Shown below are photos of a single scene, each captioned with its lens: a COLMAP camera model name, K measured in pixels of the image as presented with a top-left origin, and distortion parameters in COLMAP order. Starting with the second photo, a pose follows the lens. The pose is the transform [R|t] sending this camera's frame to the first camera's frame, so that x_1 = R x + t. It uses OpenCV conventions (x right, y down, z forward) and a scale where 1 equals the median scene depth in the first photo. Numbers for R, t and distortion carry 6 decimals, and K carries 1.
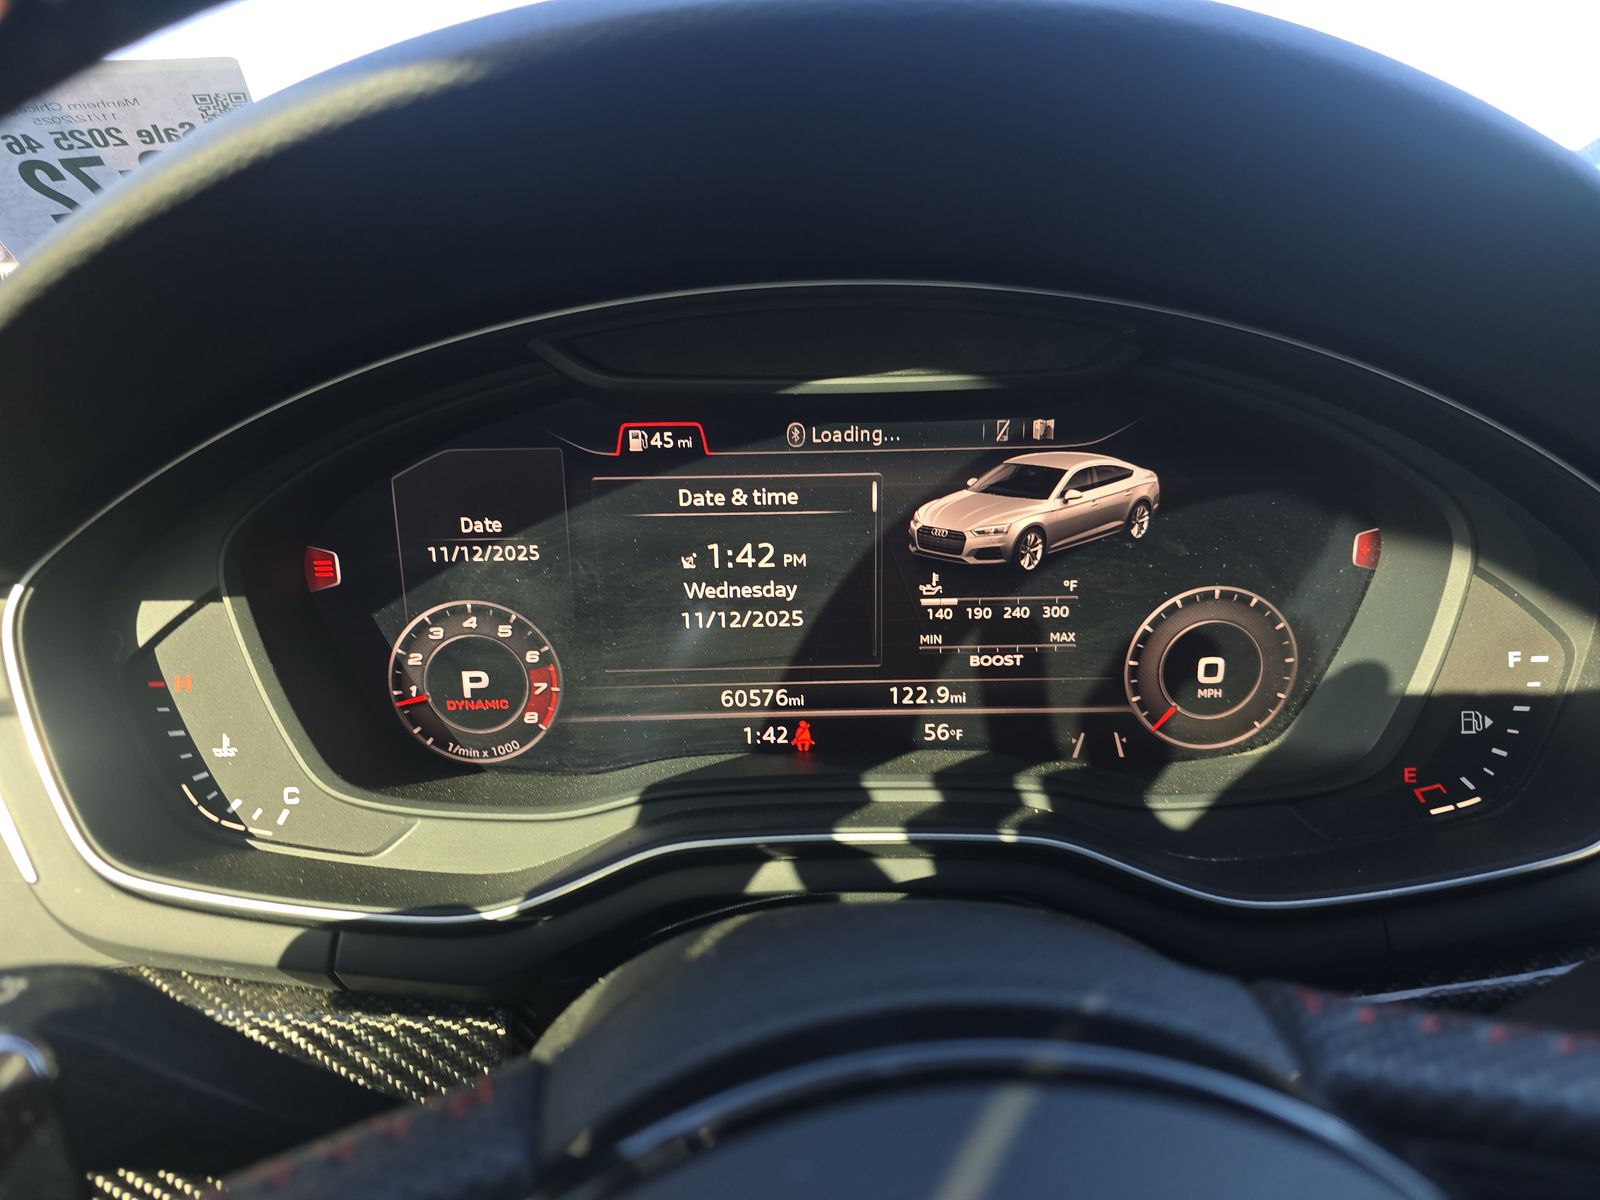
lens RADIAL K [[1044.1, 0, 800.0], [0, 1044.1, 600.0], [0, 0, 1]] dist [0.056659, -0.050497]
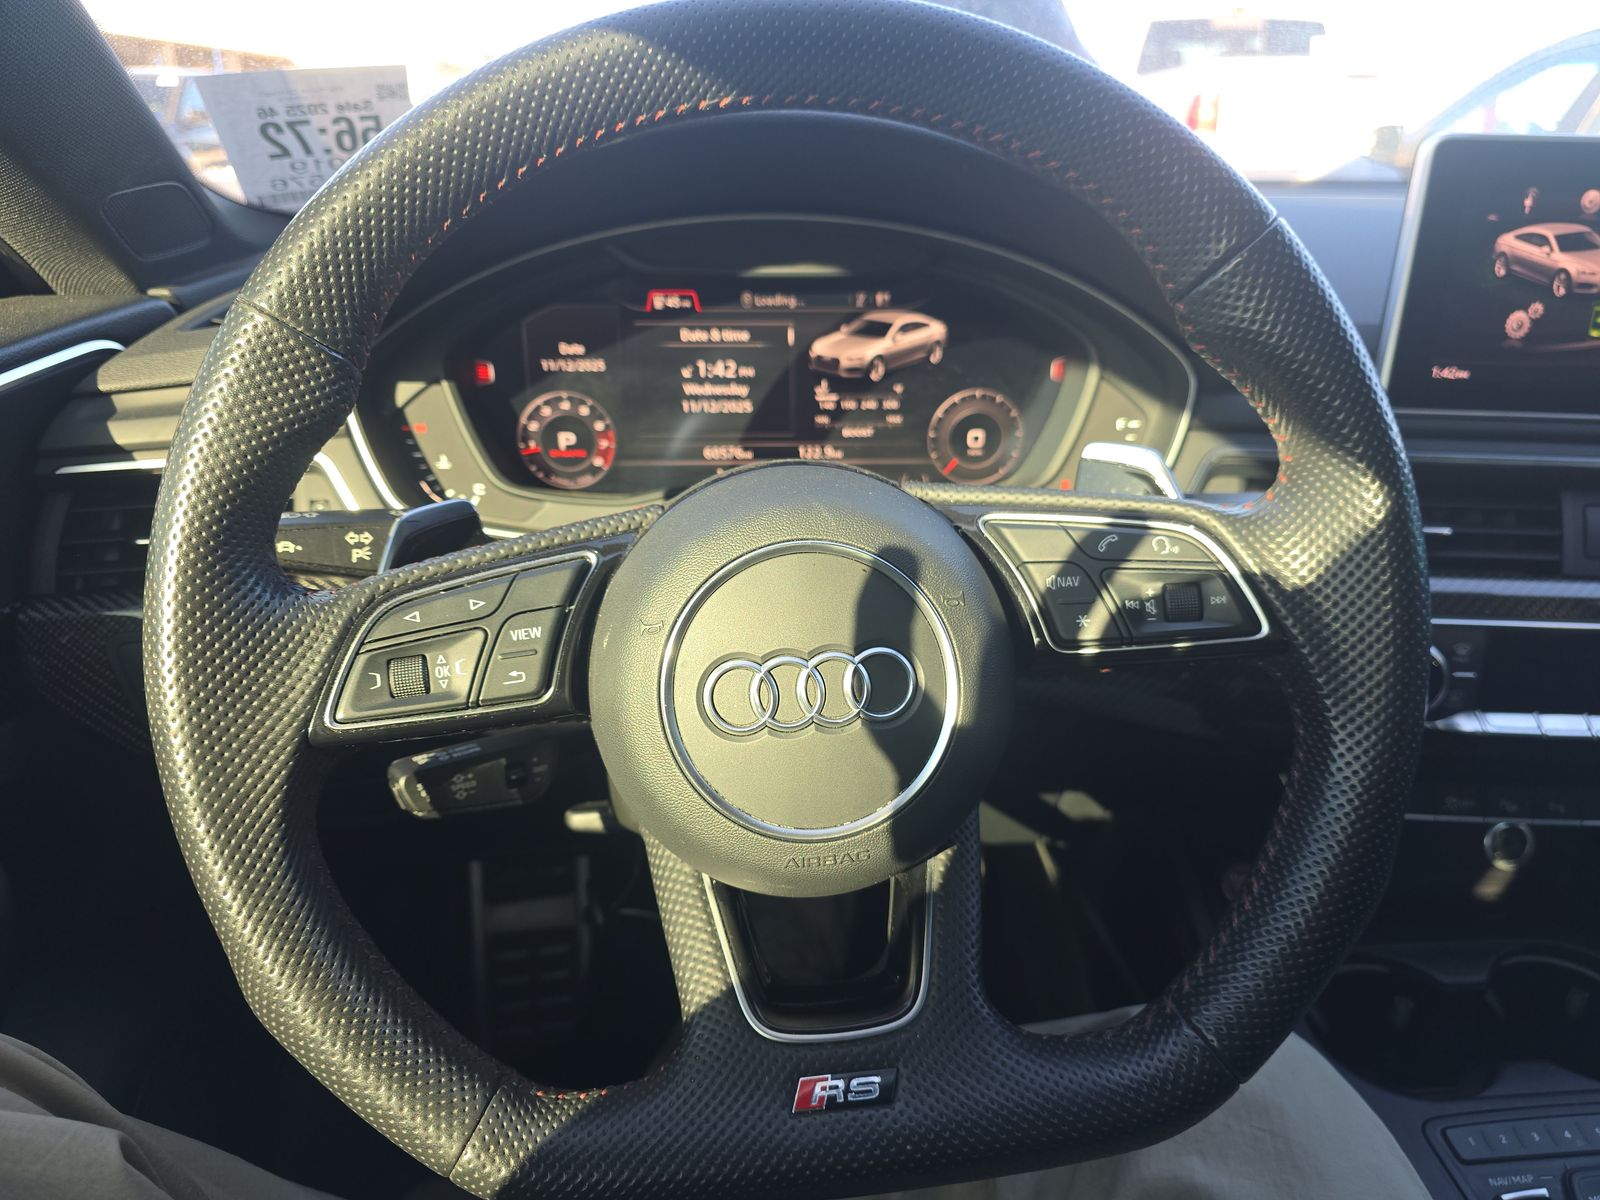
lens RADIAL K [[1044.1, 0, 800.0], [0, 1044.1, 600.0], [0, 0, 1]] dist [0.056659, -0.050497]
pose [[0.998928, 0.002971, 0.046203, 0.005315], [-0.006589, 0.996905, 0.078340, 0.210132], [-0.045827, -0.078560, 0.995856, -0.829402]]
